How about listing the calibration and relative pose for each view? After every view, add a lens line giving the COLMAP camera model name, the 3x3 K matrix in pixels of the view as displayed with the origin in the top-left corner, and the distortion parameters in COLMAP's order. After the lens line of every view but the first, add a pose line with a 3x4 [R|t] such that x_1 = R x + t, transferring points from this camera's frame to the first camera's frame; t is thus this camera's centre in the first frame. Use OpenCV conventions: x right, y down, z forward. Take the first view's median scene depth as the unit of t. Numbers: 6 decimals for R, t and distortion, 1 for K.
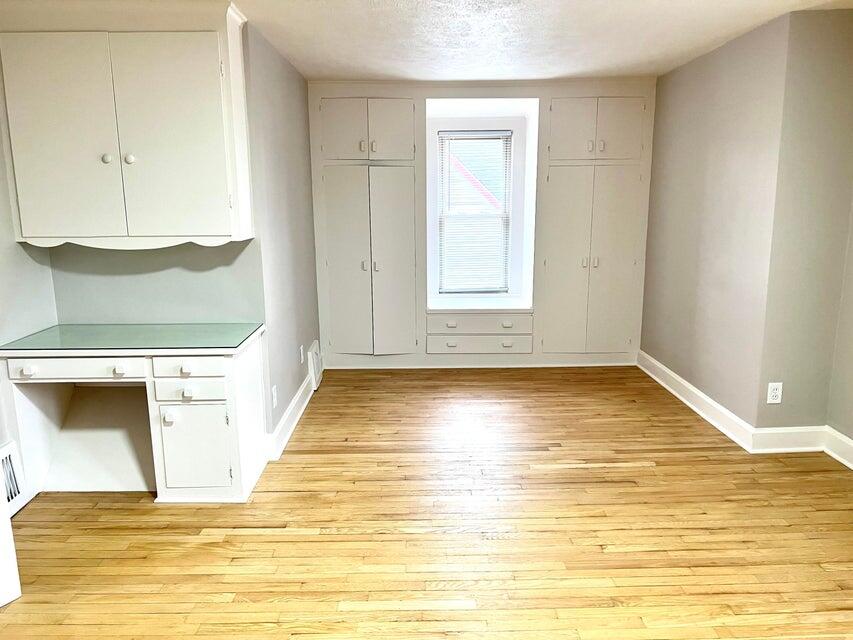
lens RADIAL K [[636.0, 0, 426.2], [0, 636.0, 318.8], [0, 0, 1]] dist [0.034023, -0.019694]
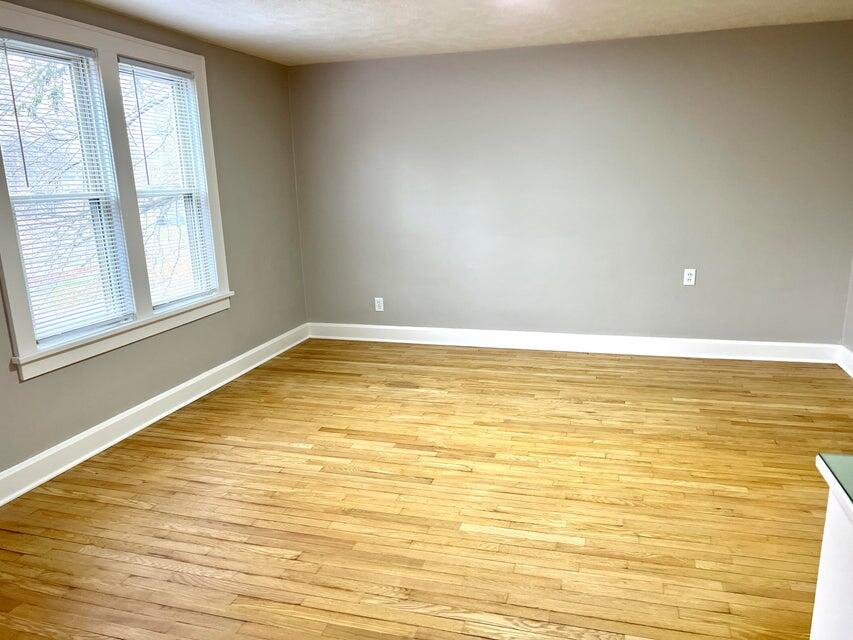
lens RADIAL K [[636.0, 0, 424.0], [0, 636.0, 324.2], [0, 0, 1]] dist [0.034023, -0.019694]
pose [[-0.952936, -0.029153, 0.301768, -0.181832], [0.101572, 0.907141, 0.408385, -0.331979], [-0.285652, 0.419815, -0.861486, 1.744787]]
